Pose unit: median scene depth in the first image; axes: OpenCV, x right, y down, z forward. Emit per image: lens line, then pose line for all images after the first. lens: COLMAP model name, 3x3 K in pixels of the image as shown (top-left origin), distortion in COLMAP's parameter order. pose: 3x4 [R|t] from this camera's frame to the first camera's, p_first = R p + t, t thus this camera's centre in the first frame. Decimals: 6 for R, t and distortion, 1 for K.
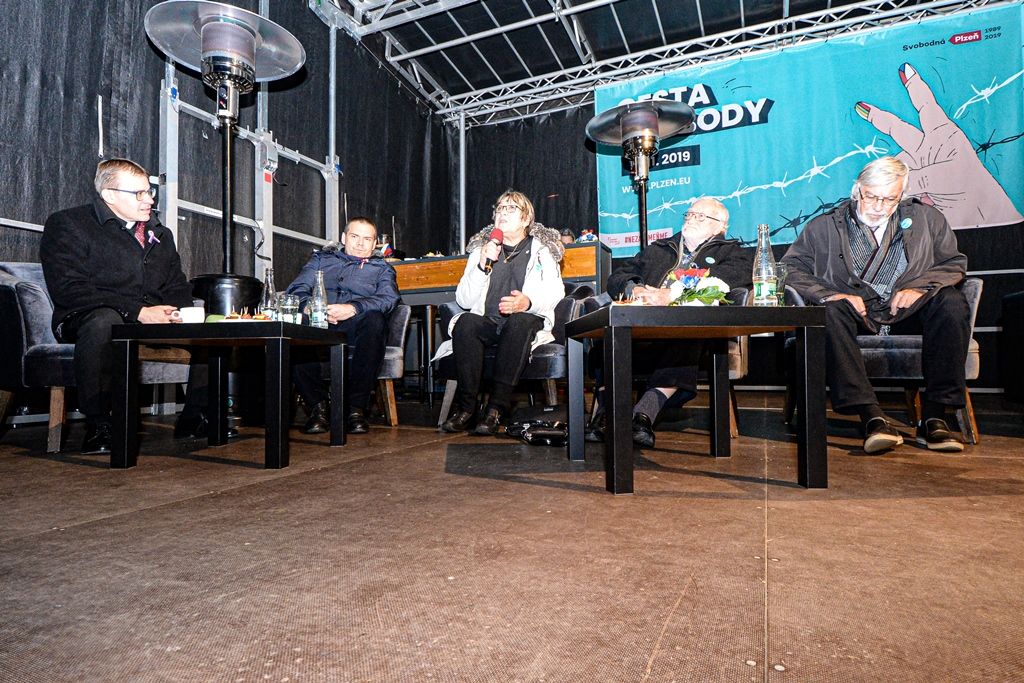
lens RADIAL K [[542.2, 0, 516.1], [0, 542.2, 353.9], [0, 0, 1]] dist [0.033028, -0.034302]
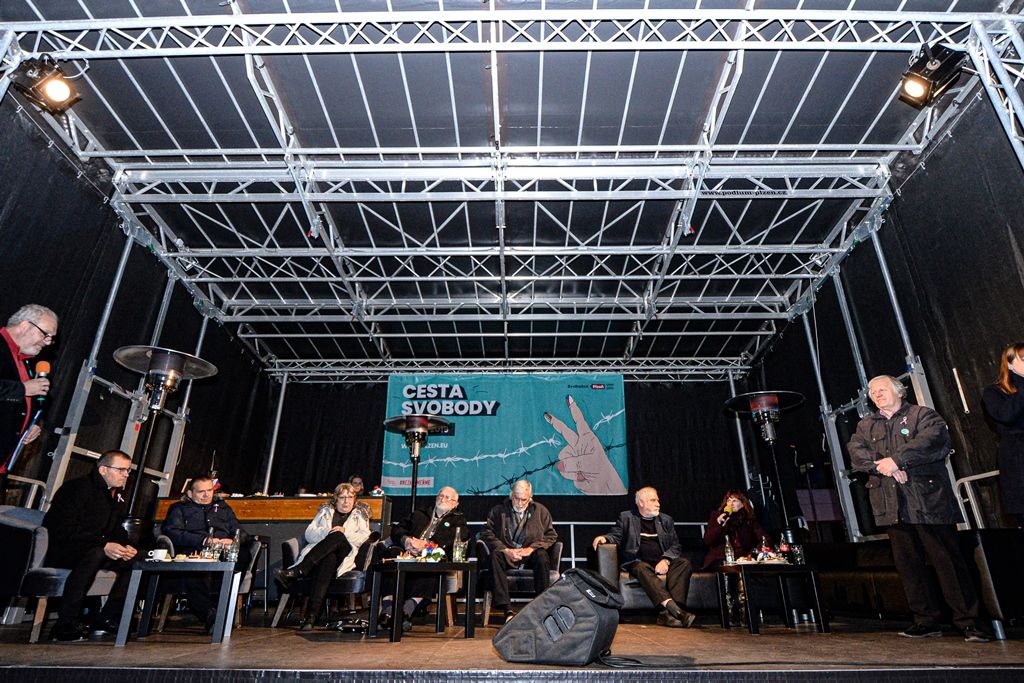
lens RADIAL K [[542.2, 0, 516.1], [0, 542.2, 353.9], [0, 0, 1]] dist [0.033028, -0.034302]
pose [[0.911643, 0.164270, 0.376726, -0.117412], [-0.017890, 0.931638, -0.362946, -0.019637], [-0.410593, 0.324138, 0.852260, -0.451186]]
